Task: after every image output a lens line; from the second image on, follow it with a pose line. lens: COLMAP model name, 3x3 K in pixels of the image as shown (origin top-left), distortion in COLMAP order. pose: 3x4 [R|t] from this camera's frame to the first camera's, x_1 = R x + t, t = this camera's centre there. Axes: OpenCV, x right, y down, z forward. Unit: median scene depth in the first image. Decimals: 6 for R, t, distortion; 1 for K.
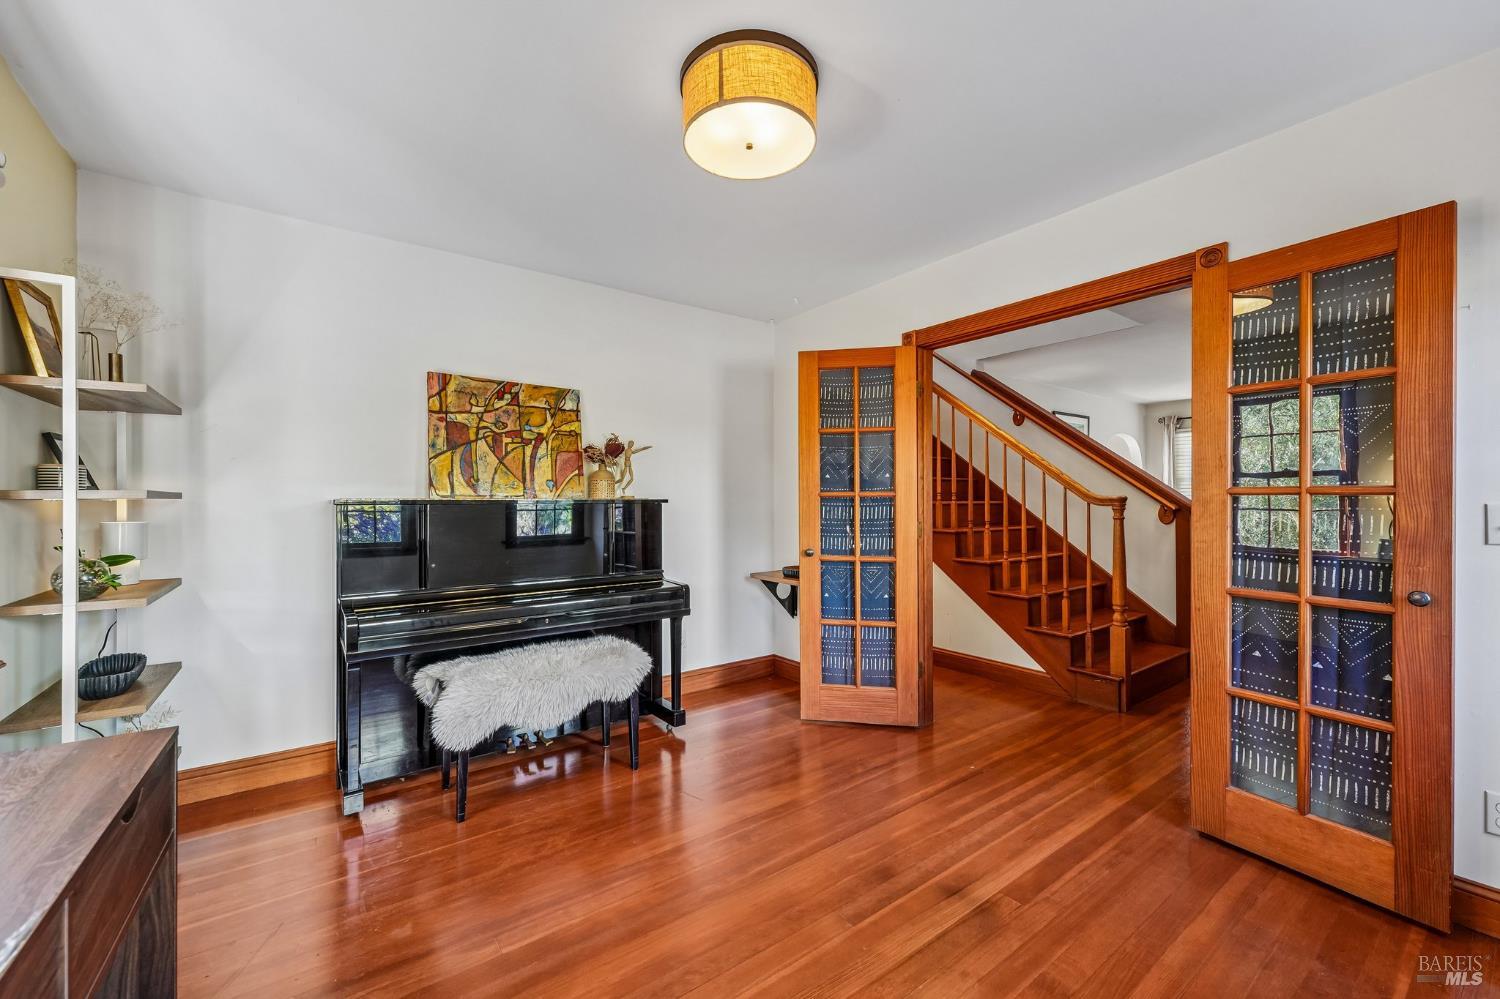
lens RADIAL K [[599.7, 0, 742.1], [0, 599.7, 497.9], [0, 0, 1]] dist [0.000444, -0.000001]
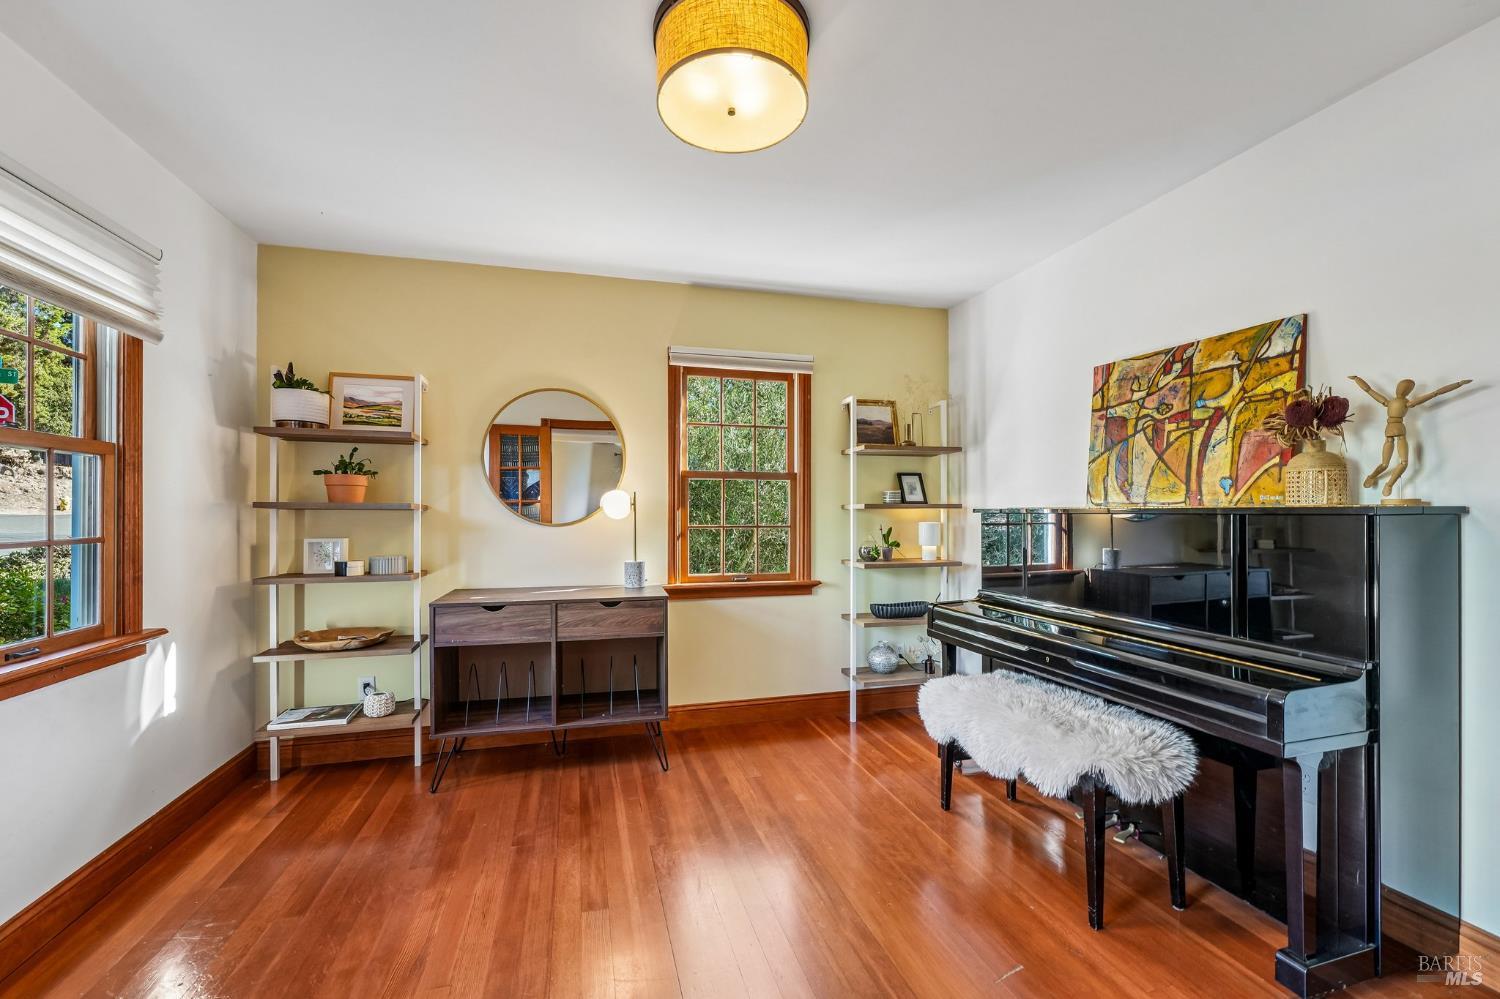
lens RADIAL K [[599.7, 0, 742.1], [0, 599.7, 497.9], [0, 0, 1]] dist [0.000444, -0.000001]
pose [[-0.352819, -0.014231, -0.935583, 0.490413], [0.009898, 0.999772, -0.018940, -0.000796], [0.935639, -0.015943, -0.352598, 0.783188]]
